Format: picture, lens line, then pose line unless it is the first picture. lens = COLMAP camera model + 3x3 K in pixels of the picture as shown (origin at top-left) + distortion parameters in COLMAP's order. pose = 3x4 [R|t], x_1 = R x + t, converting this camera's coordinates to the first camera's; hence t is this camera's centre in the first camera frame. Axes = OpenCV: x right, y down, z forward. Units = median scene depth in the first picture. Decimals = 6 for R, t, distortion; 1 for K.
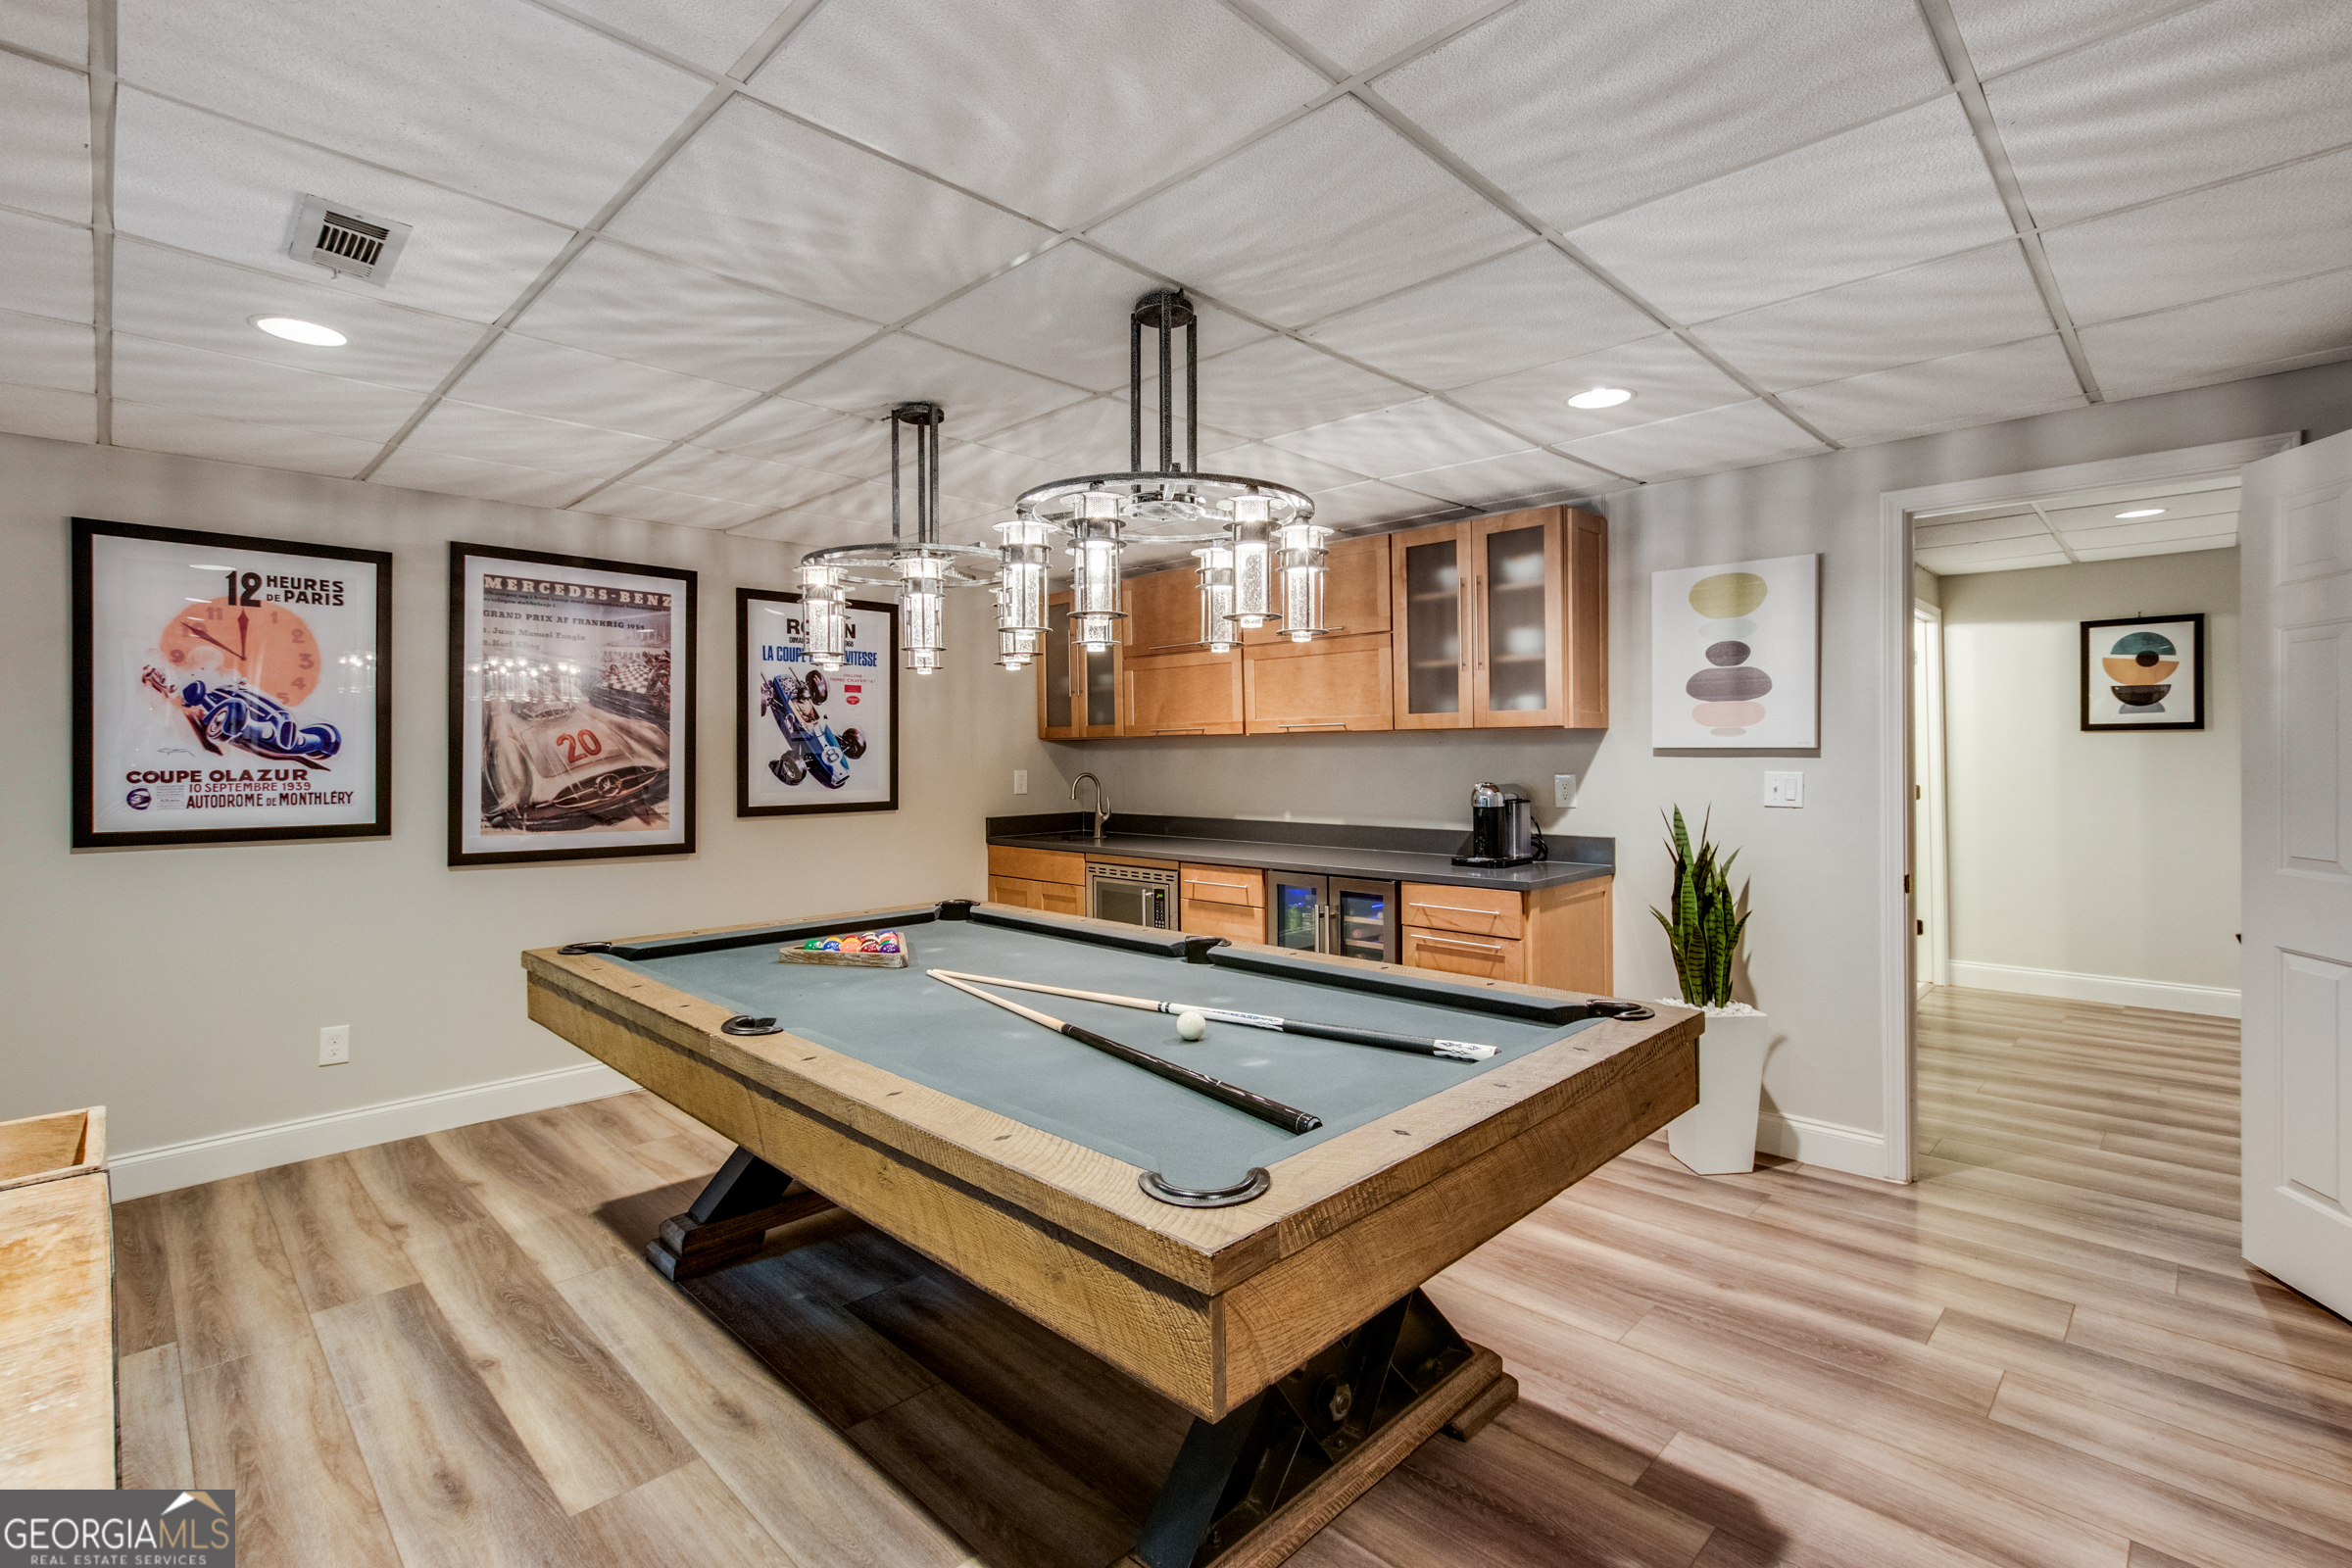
lens RADIAL K [[1069.9, 0, 1187.0], [0, 1069.9, 770.8], [0, 0, 1]] dist [-0.017112, -0.000381]
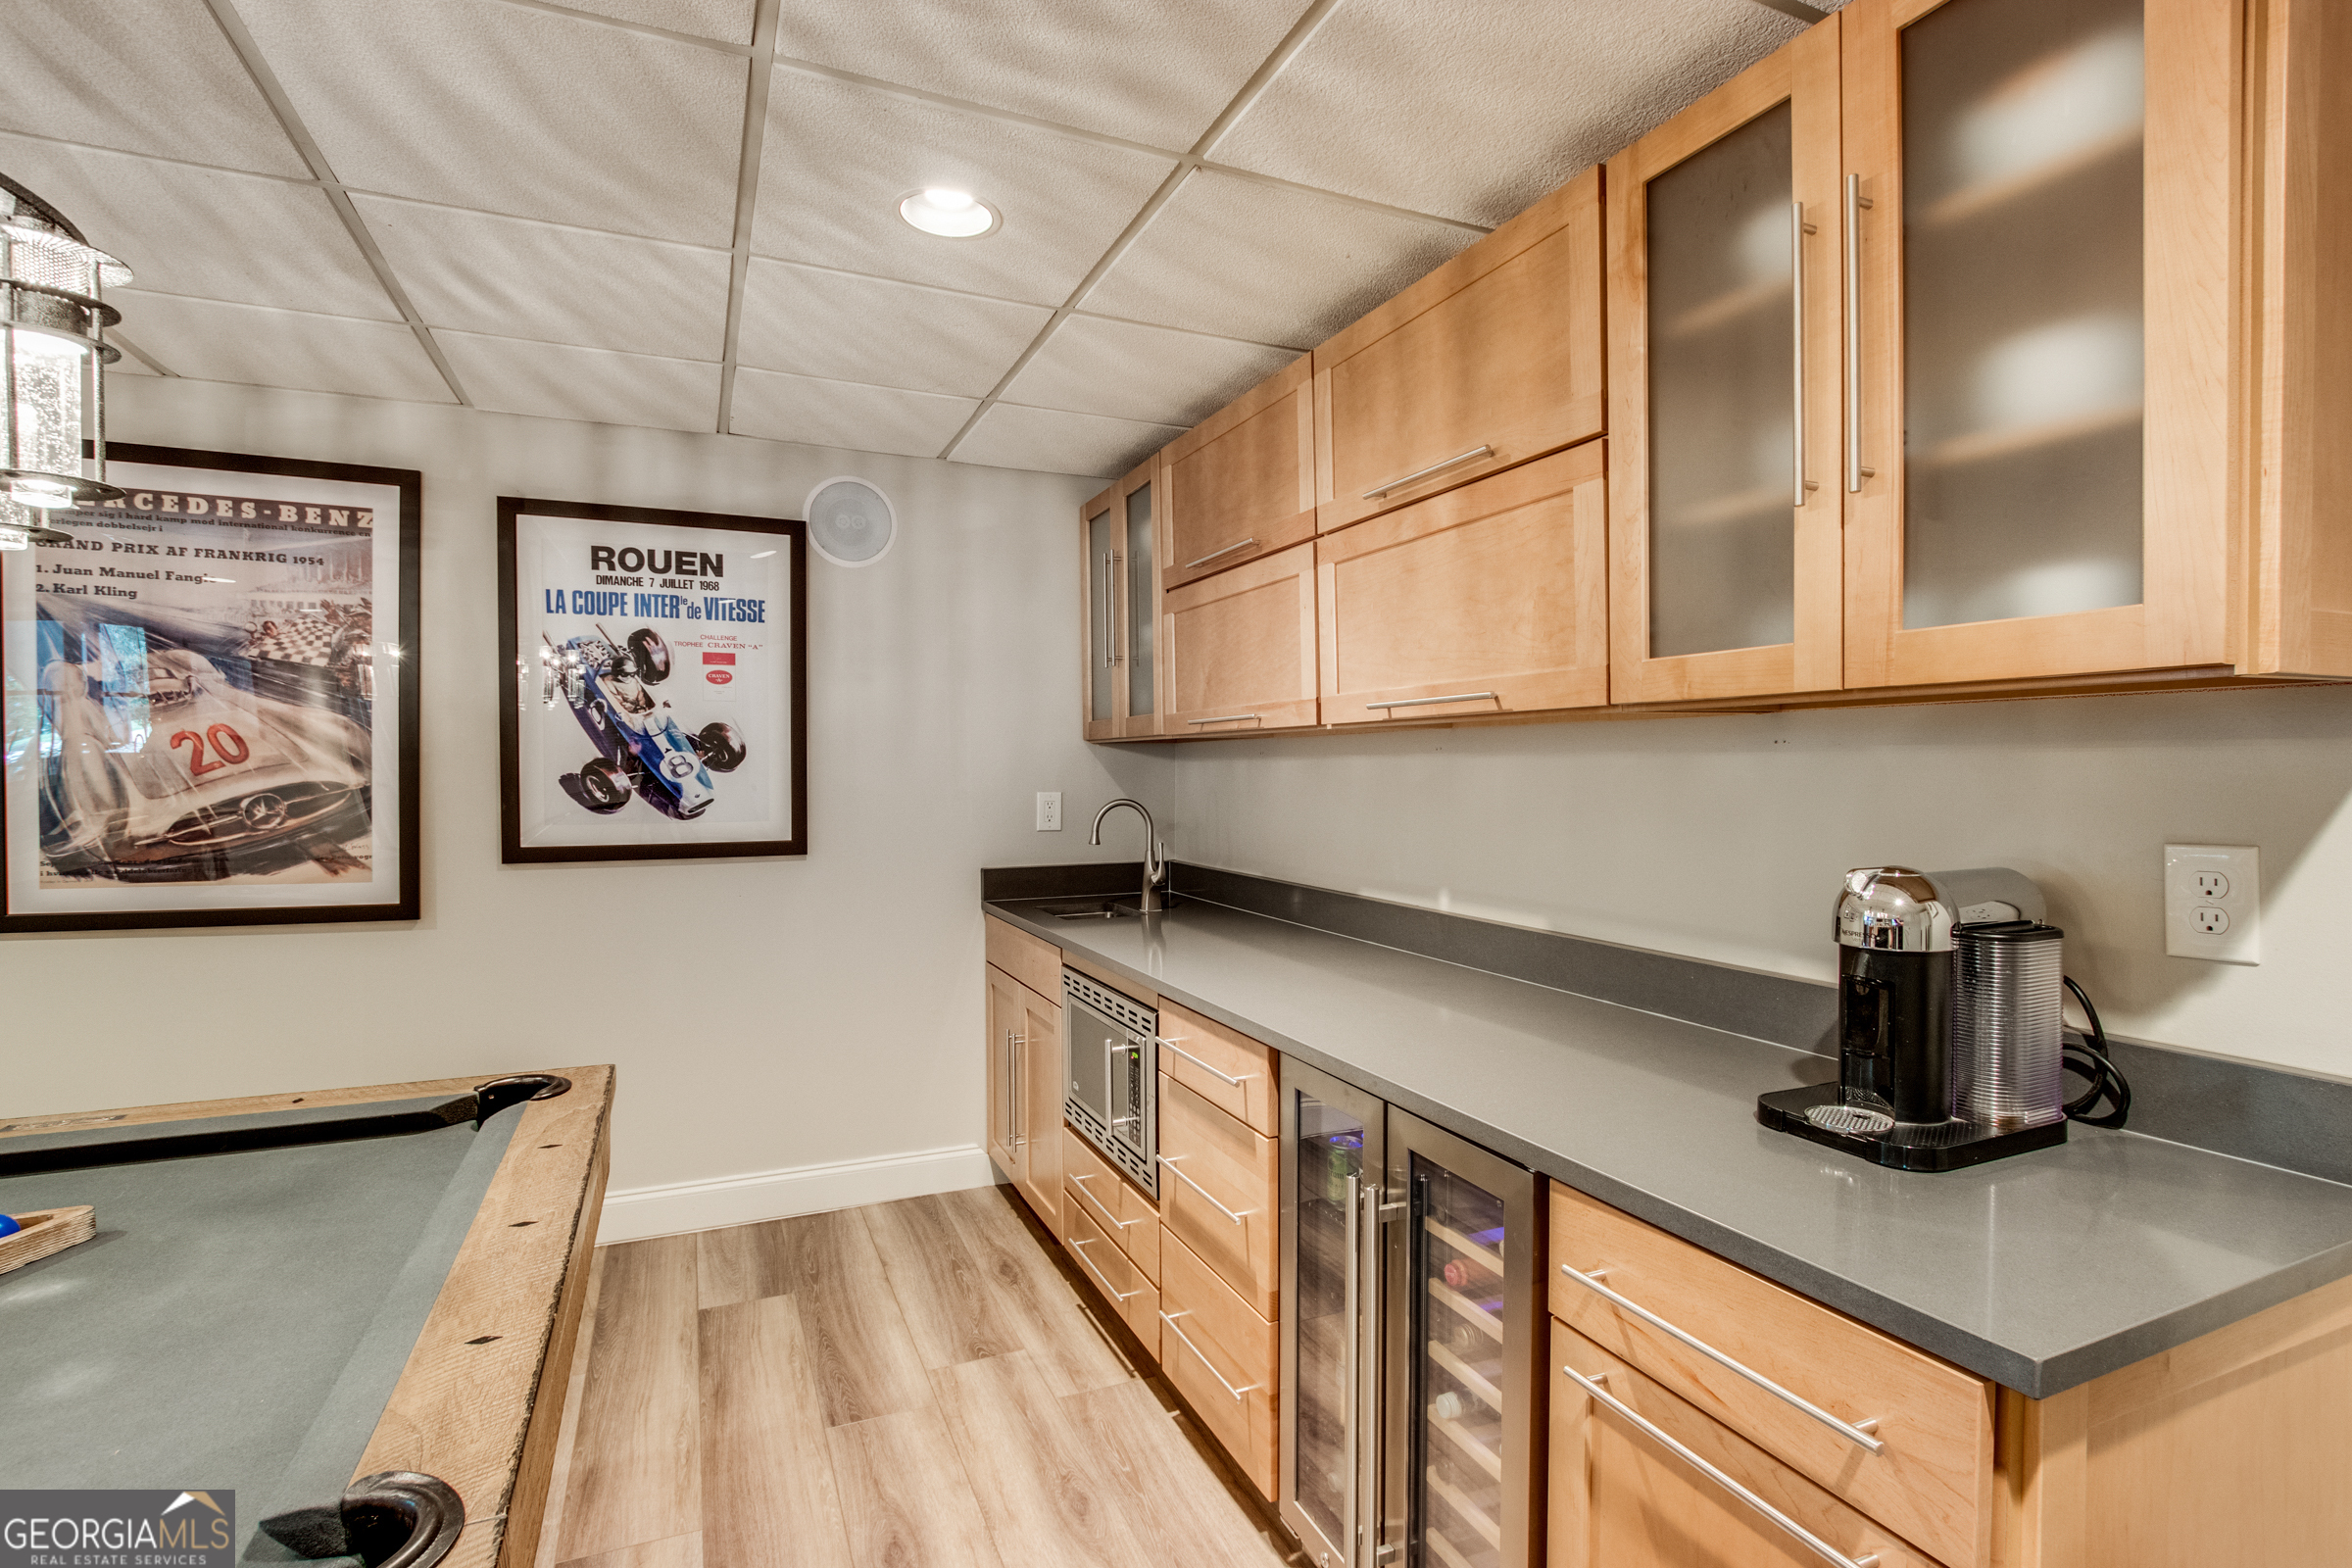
lens RADIAL K [[1069.9, 0, 1177.9], [0, 1069.9, 791.6], [0, 0, 1]] dist [-0.017112, -0.000381]
pose [[0.925394, 0.014371, -0.378734, 0.197665], [-0.010877, 0.999876, 0.011362, -0.011243], [0.378850, -0.006394, 0.925436, 0.614608]]
